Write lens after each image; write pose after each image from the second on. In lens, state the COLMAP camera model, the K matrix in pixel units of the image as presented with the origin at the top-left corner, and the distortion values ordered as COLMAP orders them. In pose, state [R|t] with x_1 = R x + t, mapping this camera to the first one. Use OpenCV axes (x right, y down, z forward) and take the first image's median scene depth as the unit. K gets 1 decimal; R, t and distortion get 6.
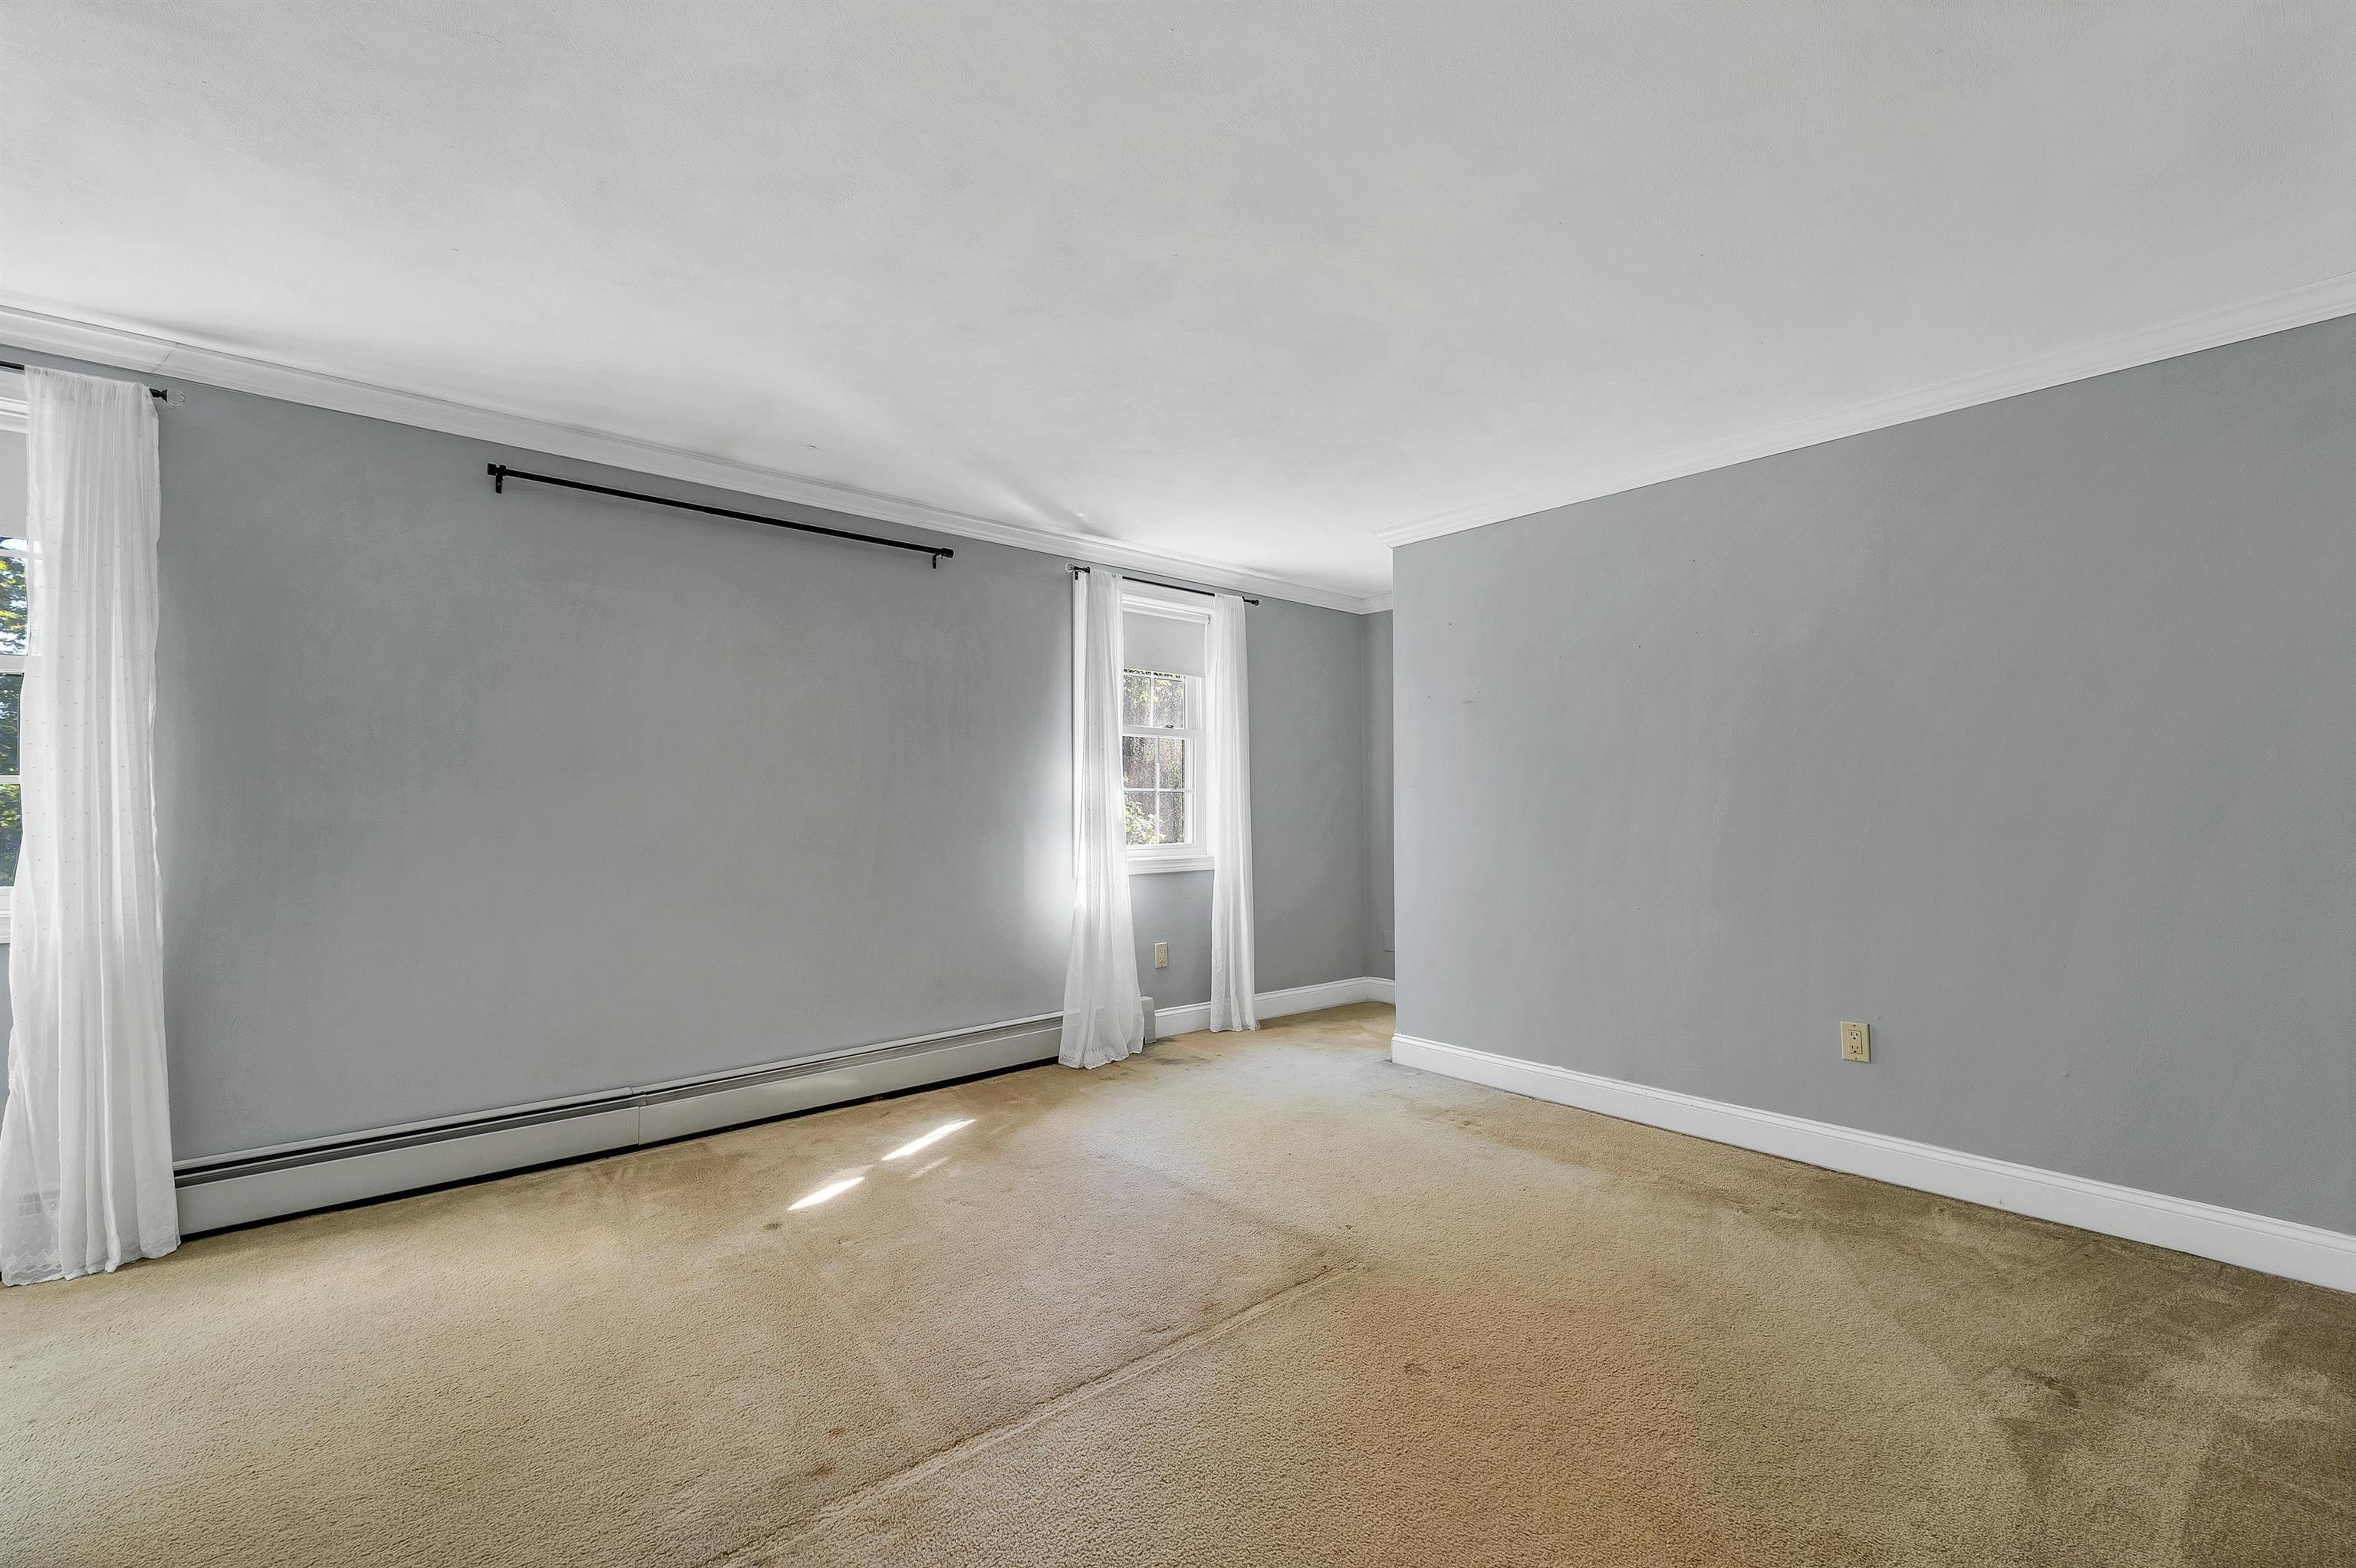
lens RADIAL K [[940.8, 0, 1237.1], [0, 940.8, 791.8], [0, 0, 1]] dist [-0.000498, -0.000168]
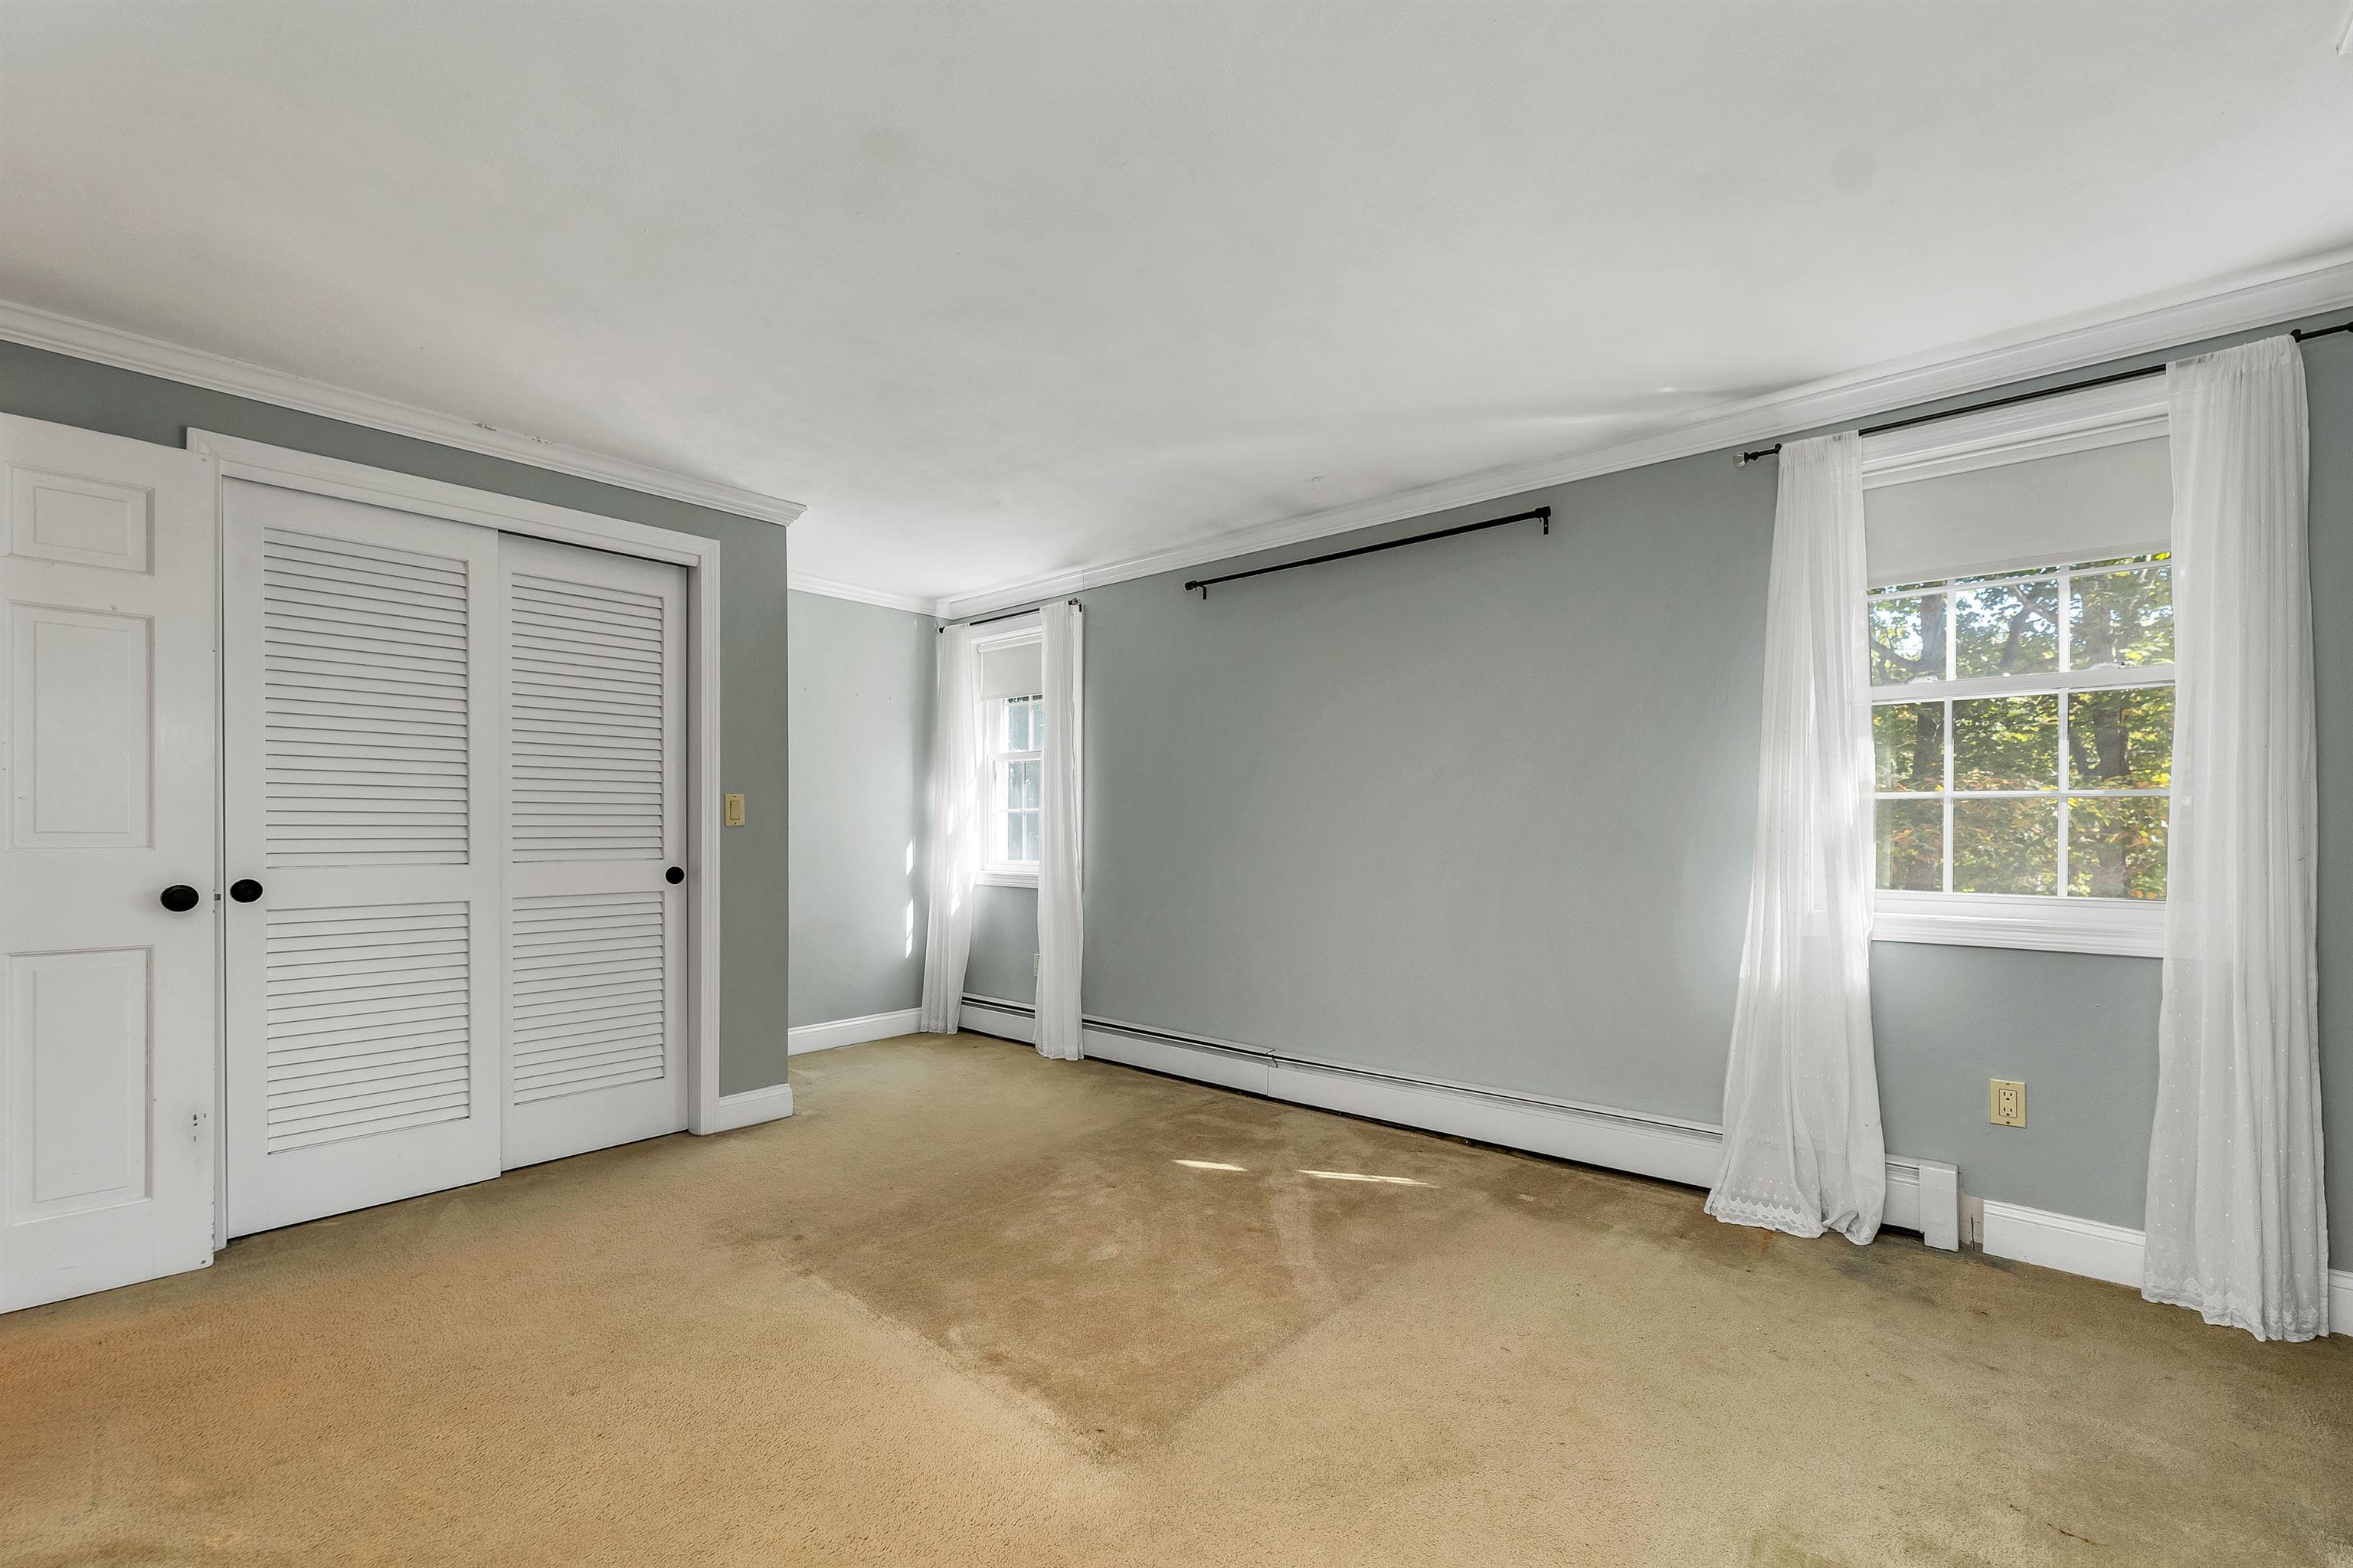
lens RADIAL K [[980.2, 0, 1166.2], [0, 980.2, 815.1], [0, 0, 1]] dist [0.000018, -0.000026]
pose [[0.126308, -0.025581, -0.991661, 0.541534], [-0.000833, 0.999664, -0.025893, 0.037100], [0.991991, 0.004096, 0.126244, 0.616802]]
